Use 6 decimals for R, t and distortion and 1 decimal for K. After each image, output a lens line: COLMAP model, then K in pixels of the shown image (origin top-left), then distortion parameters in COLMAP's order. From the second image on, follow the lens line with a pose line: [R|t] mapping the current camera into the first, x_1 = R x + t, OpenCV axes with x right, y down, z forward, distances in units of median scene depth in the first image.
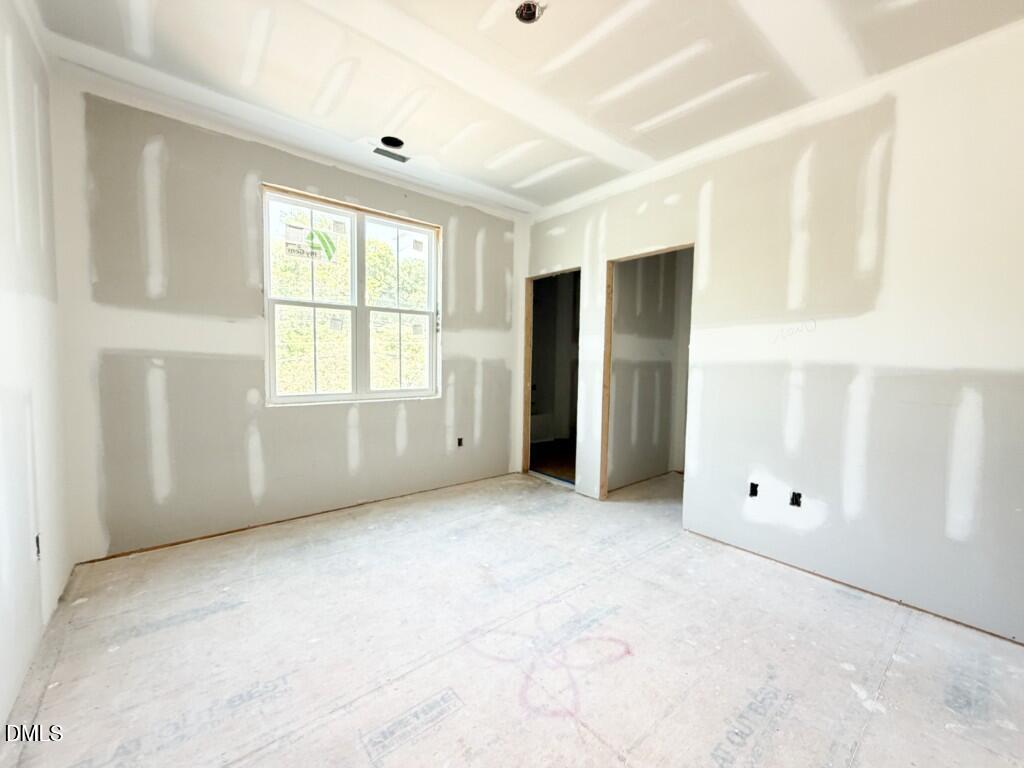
lens RADIAL K [[408.9, 0, 509.7], [0, 408.9, 383.7], [0, 0, 1]] dist [-0.000496, 0.000365]
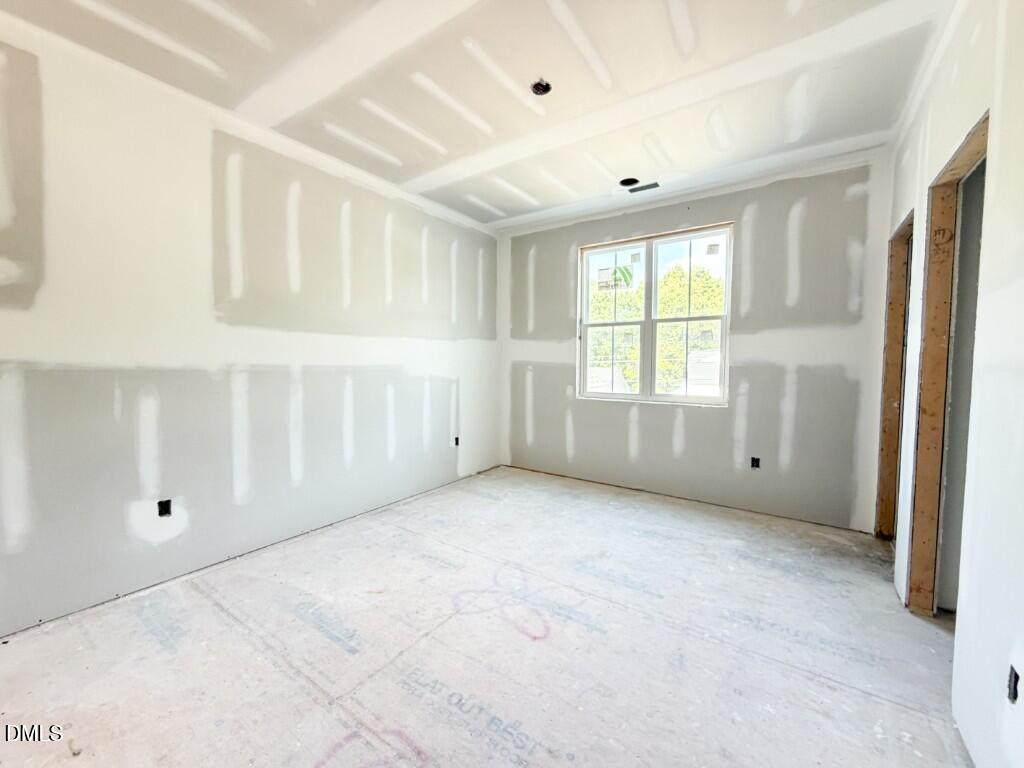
lens RADIAL K [[412.5, 0, 514.5], [0, 412.5, 383.7], [0, 0, 1]] dist [0.000496, 0.000193]
pose [[0.271825, 0.034807, -0.961717, 0.699346], [-0.058936, 0.998072, 0.019465, -0.010406], [0.960540, 0.051389, 0.273353, 0.340012]]
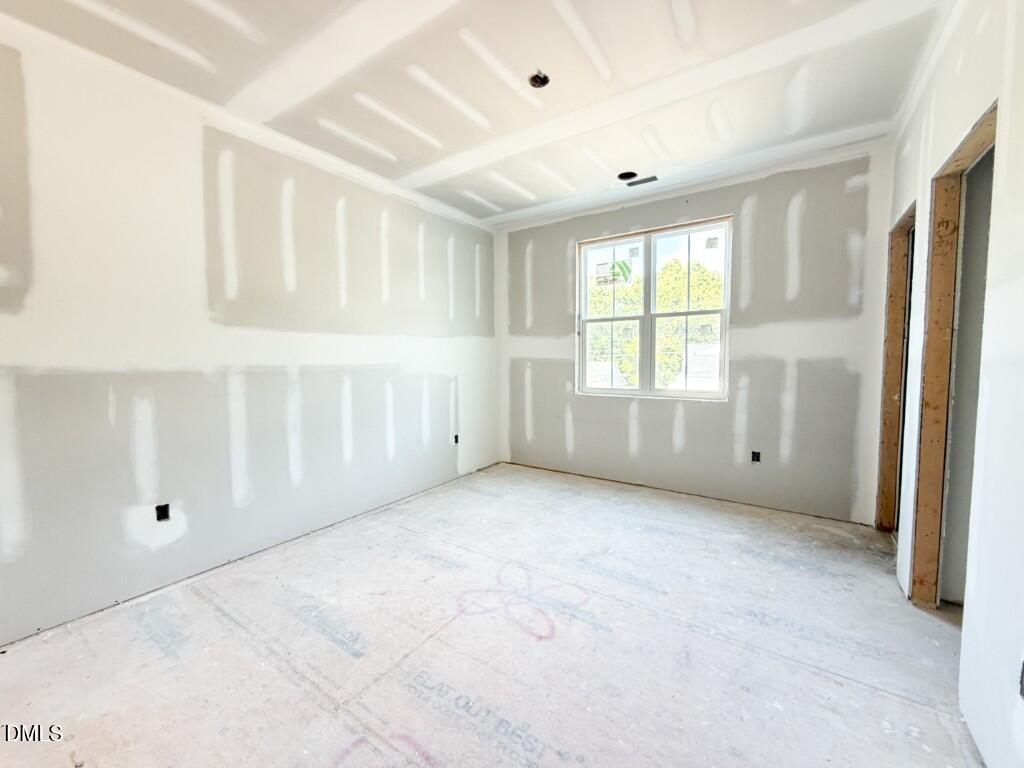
lens RADIAL K [[412.5, 0, 514.5], [0, 412.5, 383.7], [0, 0, 1]] dist [0.000496, 0.000193]
pose [[0.280073, 0.042537, -0.959036, 0.690194], [-0.045962, 0.998466, 0.030863, -0.015177], [0.958878, 0.035435, 0.281599, 0.334450]]
